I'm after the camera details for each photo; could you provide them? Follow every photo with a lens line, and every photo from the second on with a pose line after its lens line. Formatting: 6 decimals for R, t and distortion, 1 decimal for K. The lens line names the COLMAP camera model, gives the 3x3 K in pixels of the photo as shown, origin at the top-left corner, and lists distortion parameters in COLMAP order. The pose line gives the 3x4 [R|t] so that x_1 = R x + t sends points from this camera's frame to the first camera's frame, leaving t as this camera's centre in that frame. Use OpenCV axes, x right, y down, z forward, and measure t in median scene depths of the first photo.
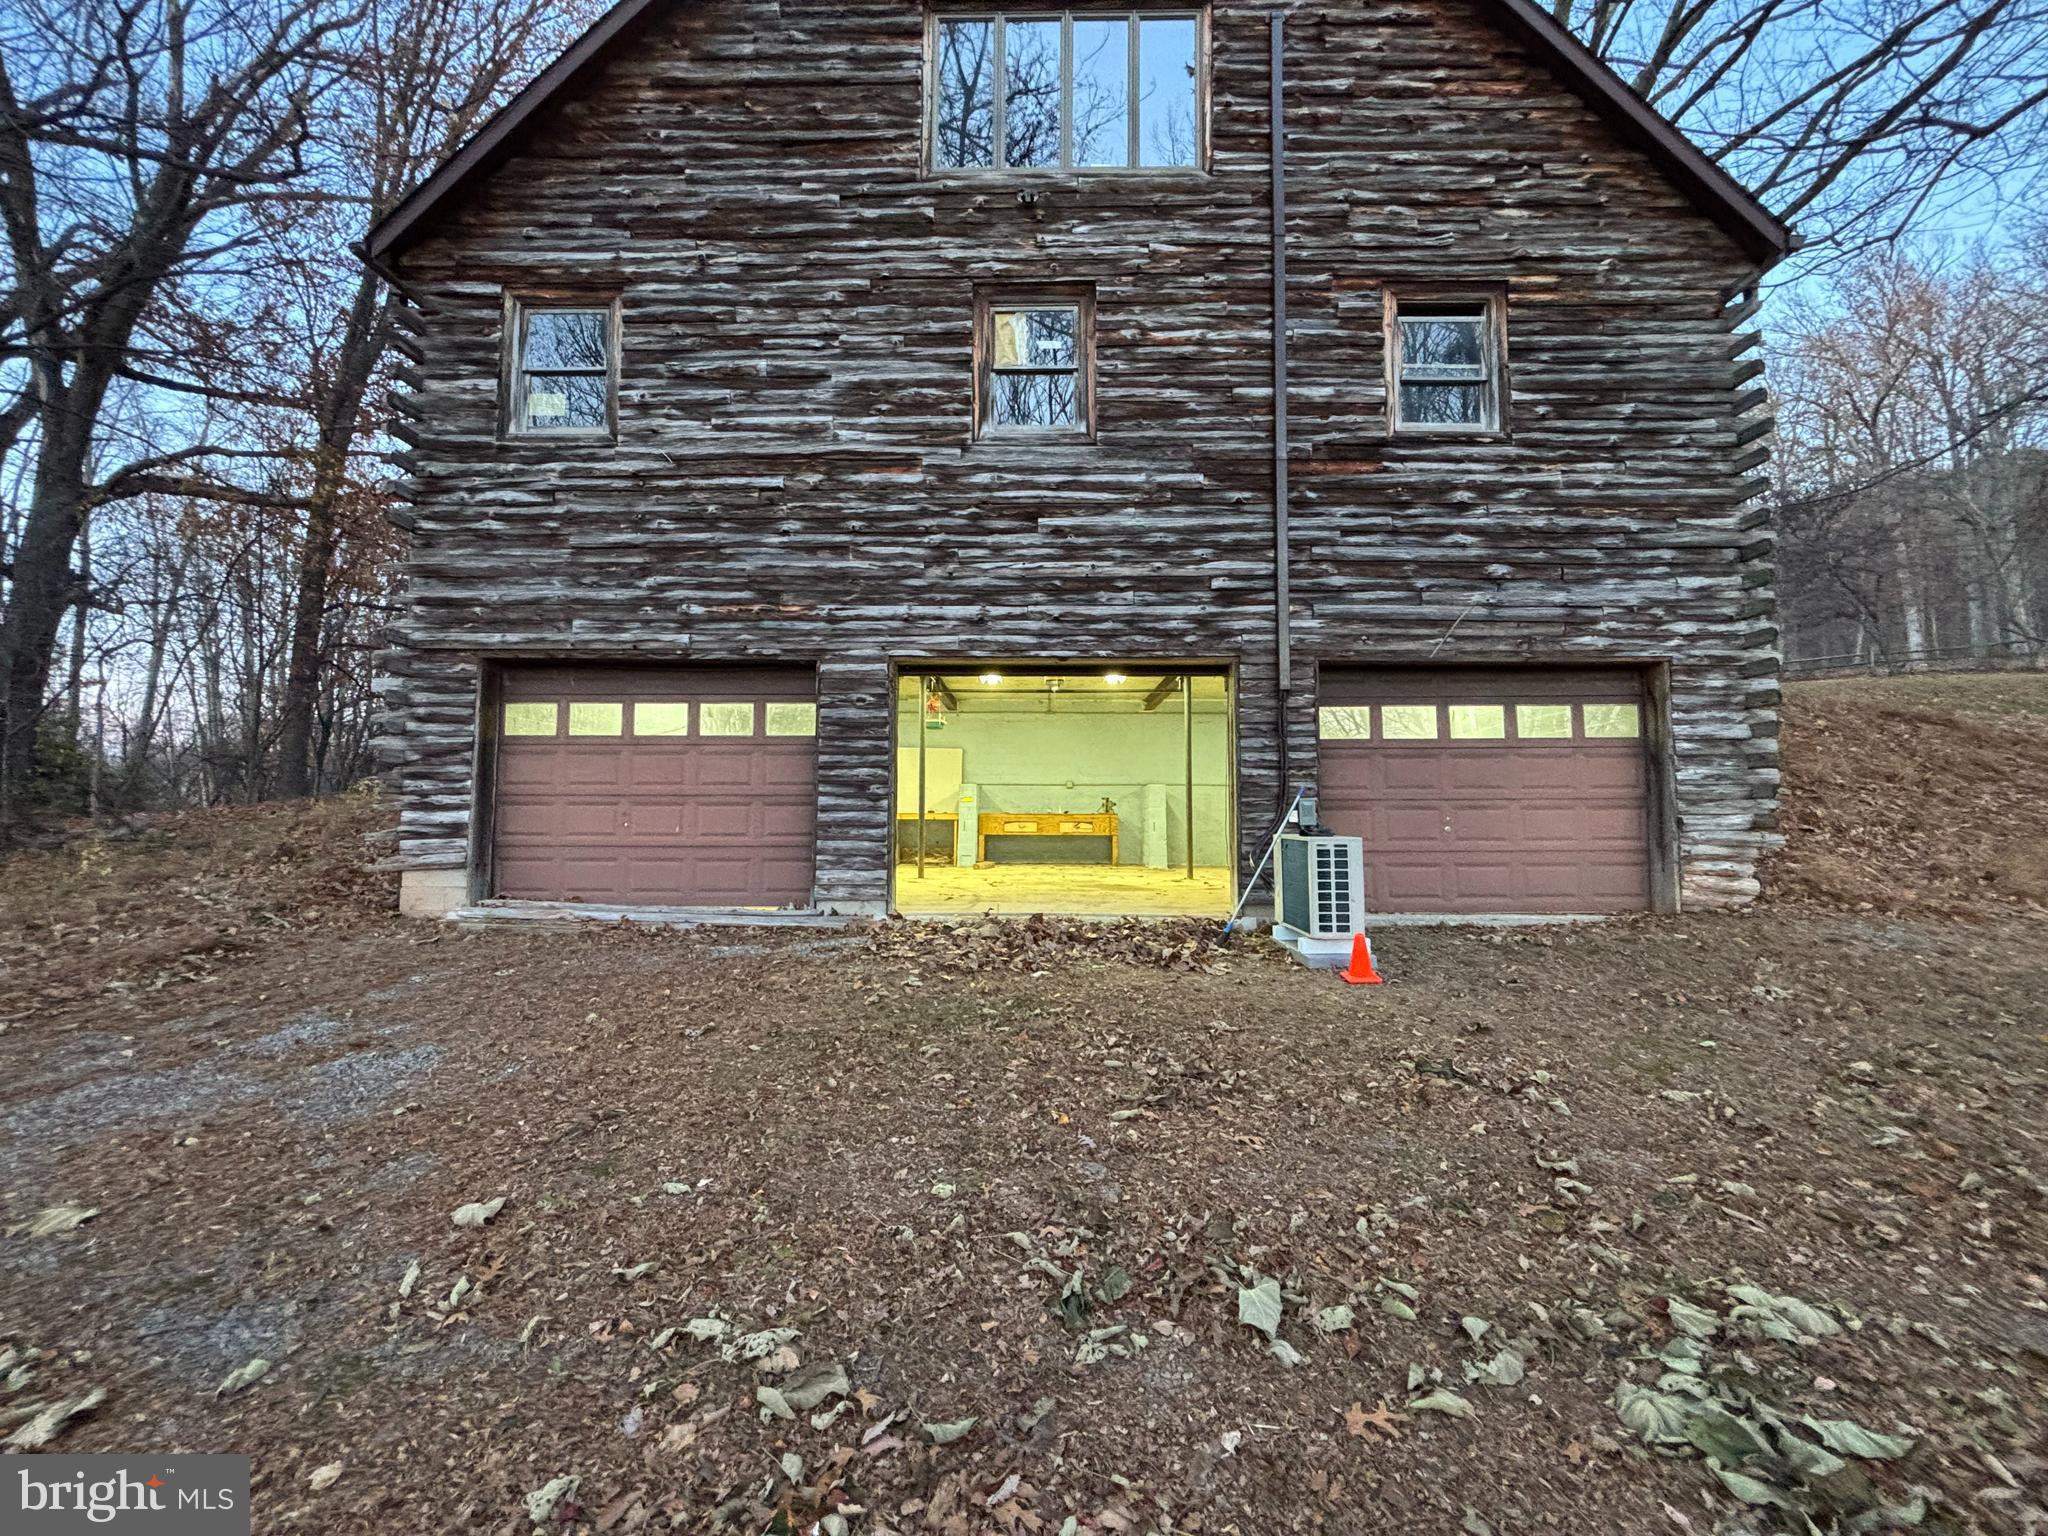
lens RADIAL K [[830.2, 0, 1013.8], [0, 830.2, 762.5], [0, 0, 1]] dist [-0.000182, -0.000011]
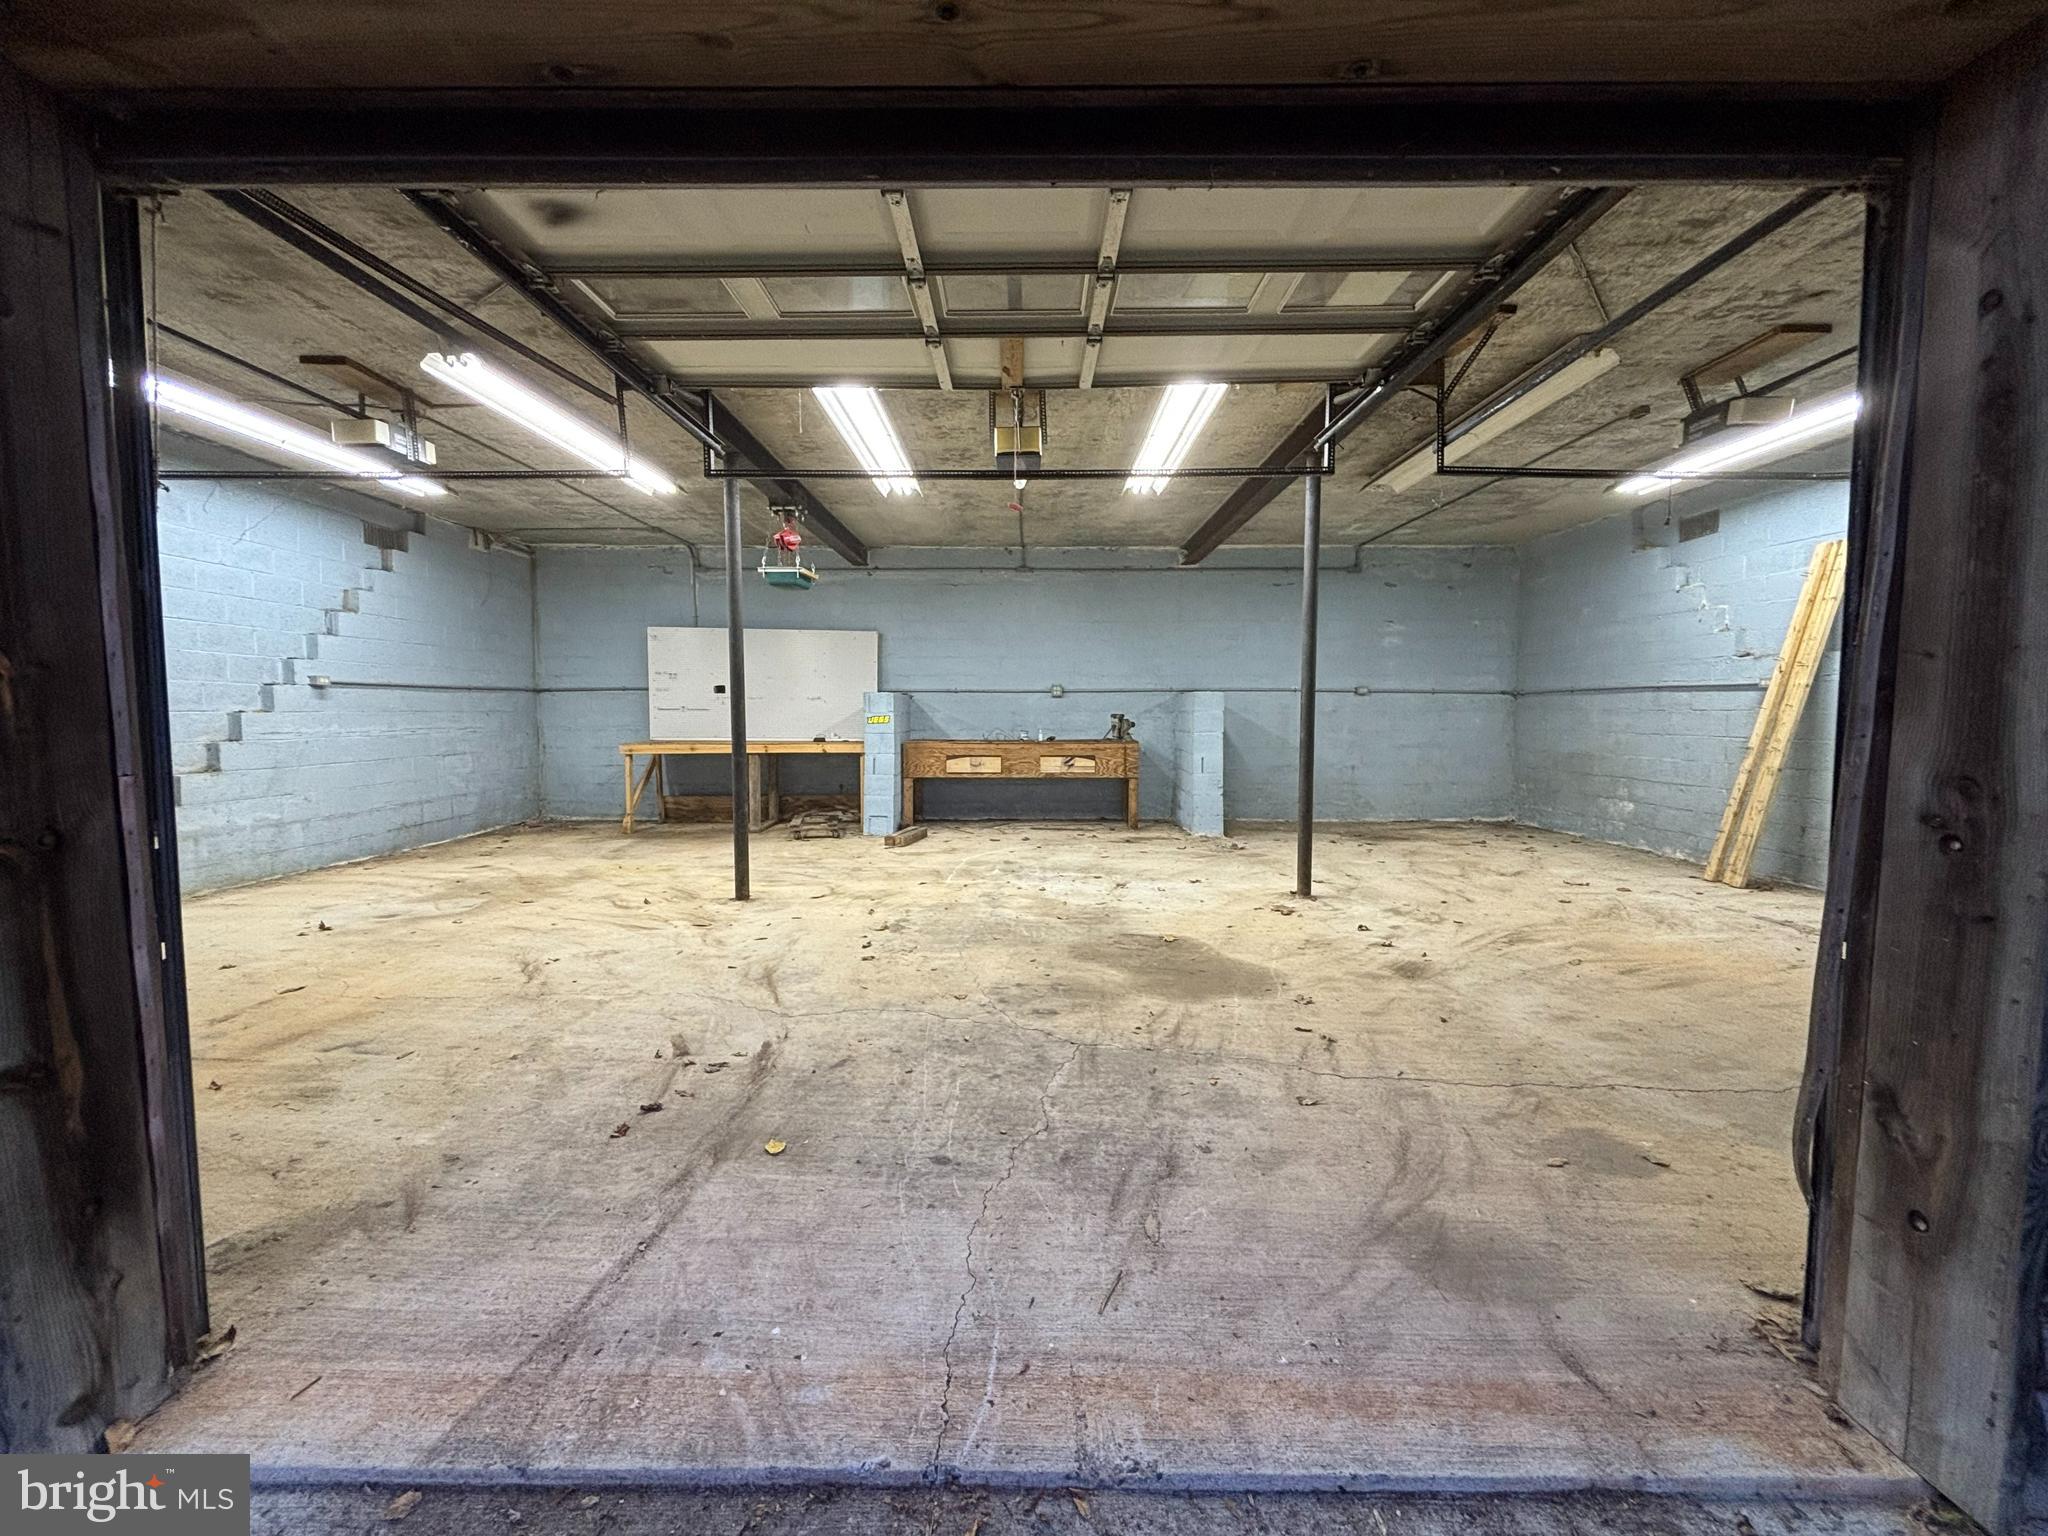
lens RADIAL K [[830.2, 0, 1028.4], [0, 830.2, 770.9], [0, 0, 1]] dist [-0.000182, -0.000011]
pose [[0.999952, -0.009659, -0.001394, 0.048120], [0.009758, 0.992301, 0.123465, 0.009954], [0.000190, -0.123473, 0.992348, 0.415634]]
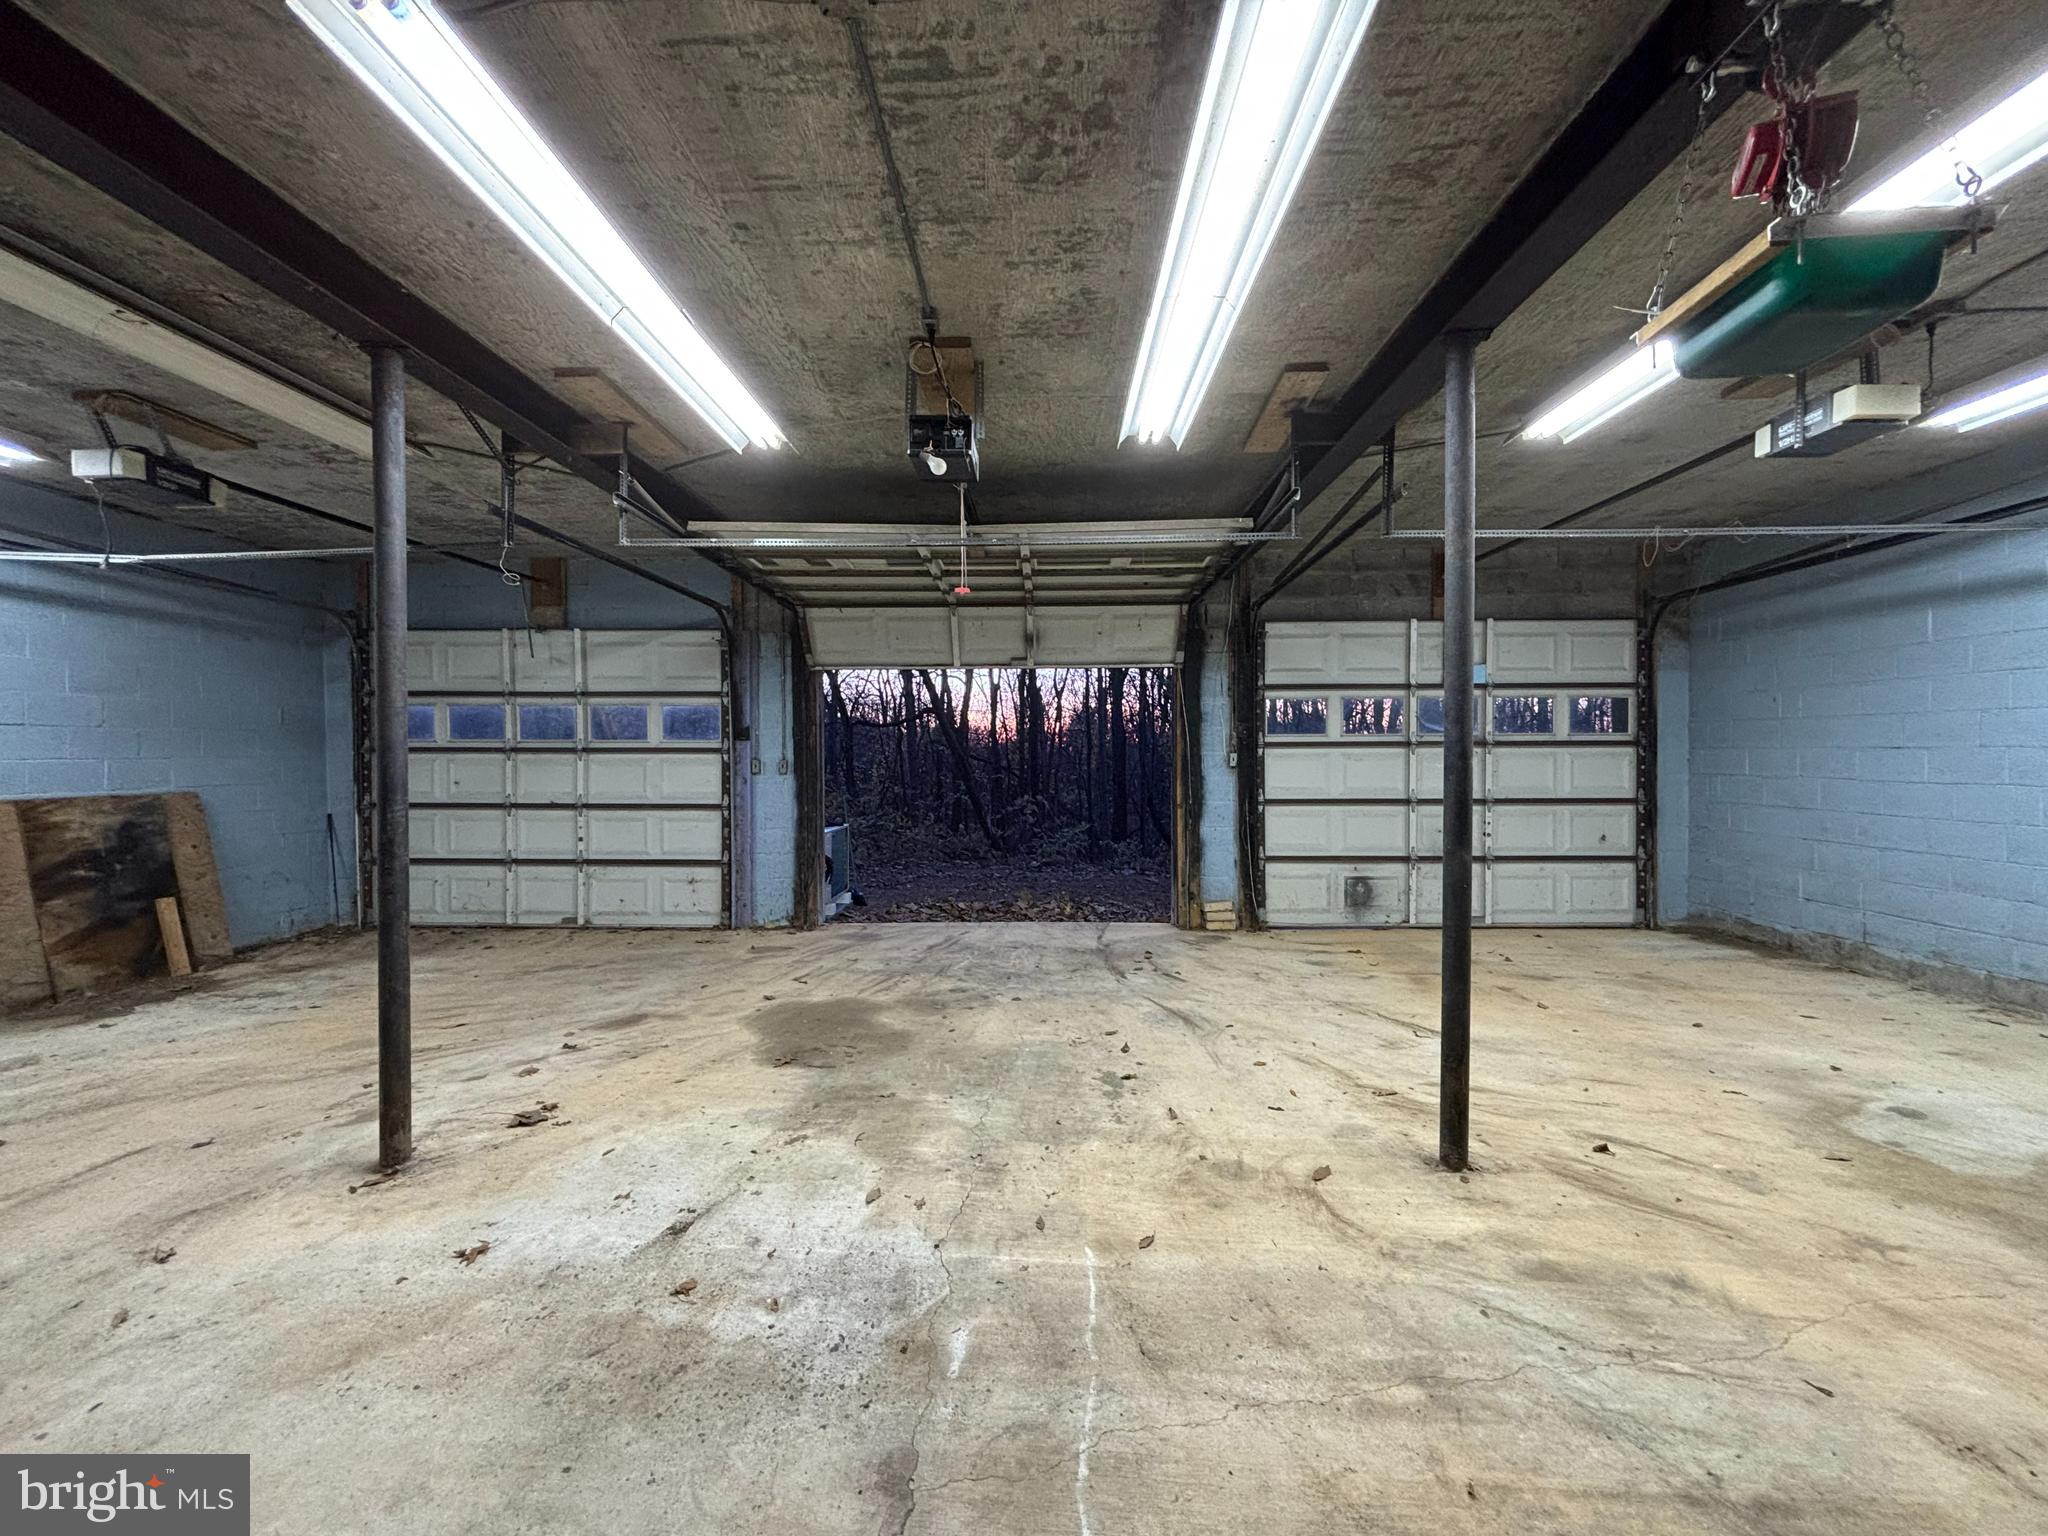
lens RADIAL K [[830.2, 0, 1023.9], [0, 830.2, 766.8], [0, 0, 1]] dist [-0.000182, -0.000011]
pose [[-0.999662, -0.003297, 0.025795, -0.009031], [-0.004213, 0.999361, -0.035506, 0.036513], [-0.025662, -0.035602, -0.999037, 1.423955]]
